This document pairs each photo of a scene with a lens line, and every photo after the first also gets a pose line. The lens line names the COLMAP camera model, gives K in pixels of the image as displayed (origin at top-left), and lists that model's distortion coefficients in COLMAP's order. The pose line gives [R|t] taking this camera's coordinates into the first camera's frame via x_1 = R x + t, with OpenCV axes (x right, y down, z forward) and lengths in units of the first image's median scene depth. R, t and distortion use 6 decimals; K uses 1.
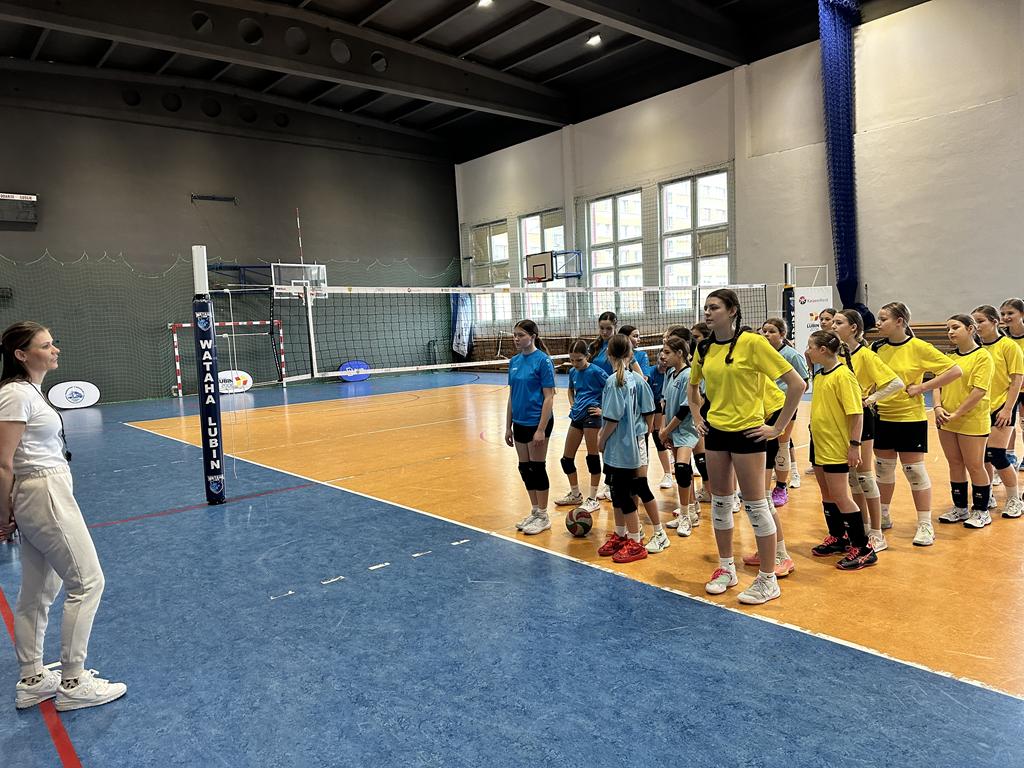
lens RADIAL K [[716.5, 0, 511.1], [0, 716.5, 384.5], [0, 0, 1]] dist [0.085684, -0.107029]
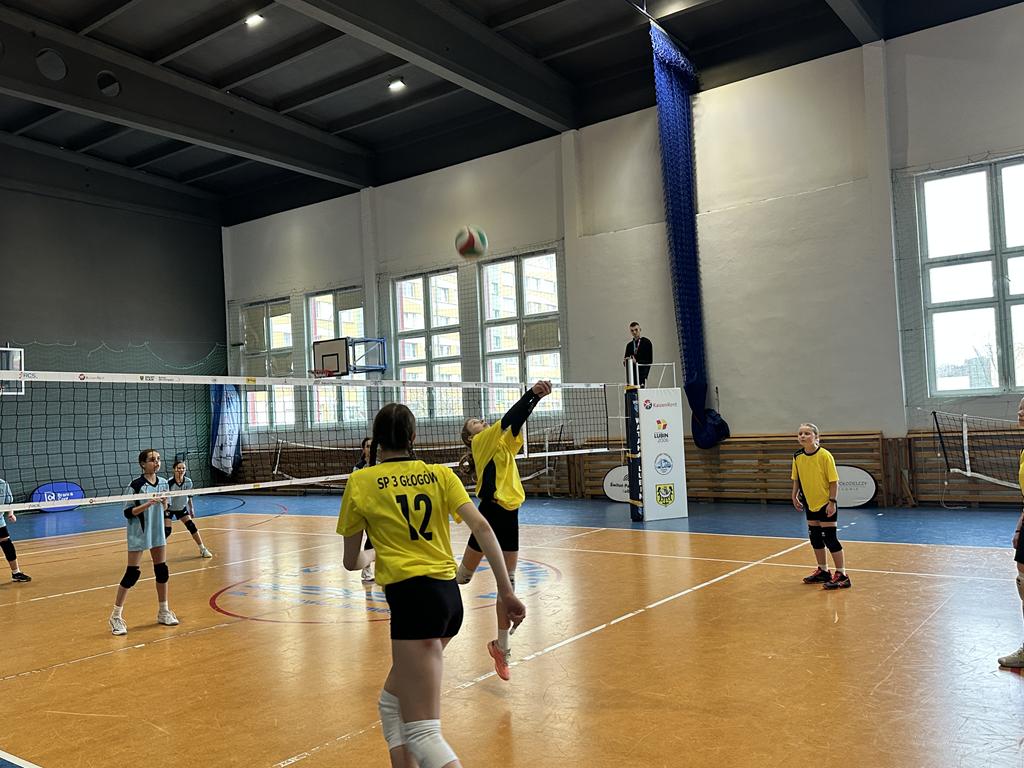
lens RADIAL K [[854.1, 0, 507.4], [0, 854.1, 387.7], [0, 0, 1]] dist [0.182670, -0.341220]
pose [[0.975429, 0.015692, 0.219754, 0.024446], [0.013843, 0.991124, -0.132219, -0.006308], [-0.219878, 0.132012, 0.966554, 0.068403]]
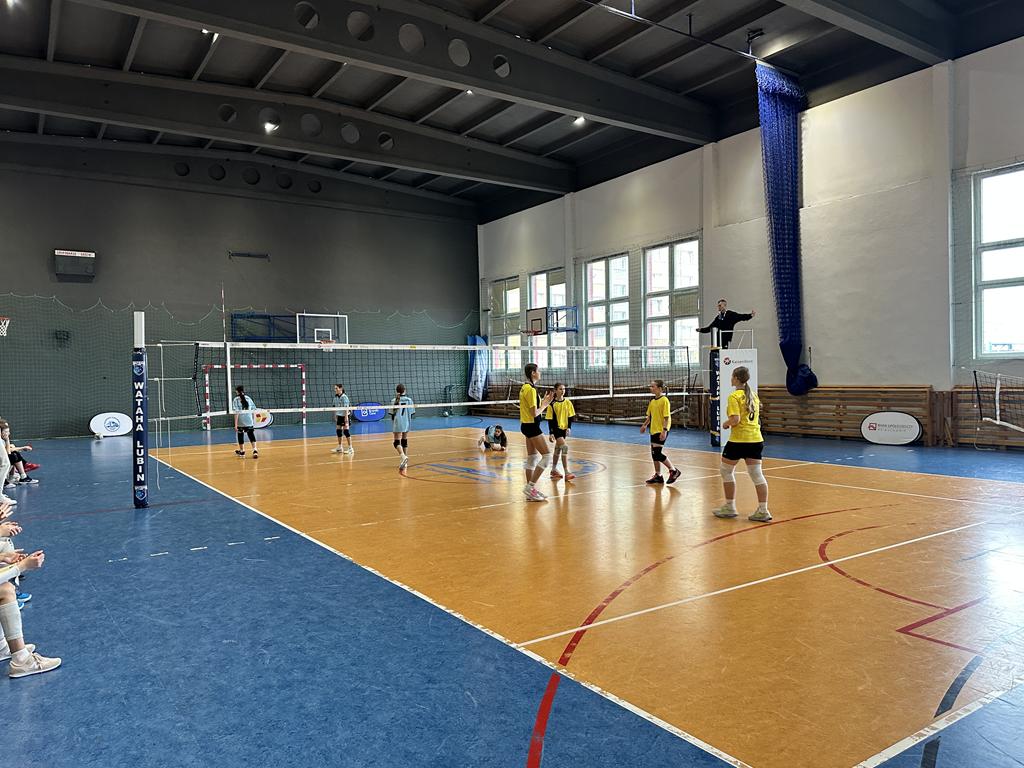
lens RADIAL K [[732.3, 0, 522.1], [0, 732.3, 390.0], [0, 0, 1]] dist [0.101527, -0.135896]
pose [[0.994084, 0.031636, -0.103908, 0.147573], [-0.037453, 0.997810, -0.054525, 0.000087], [0.101955, 0.058094, 0.993091, -0.098398]]
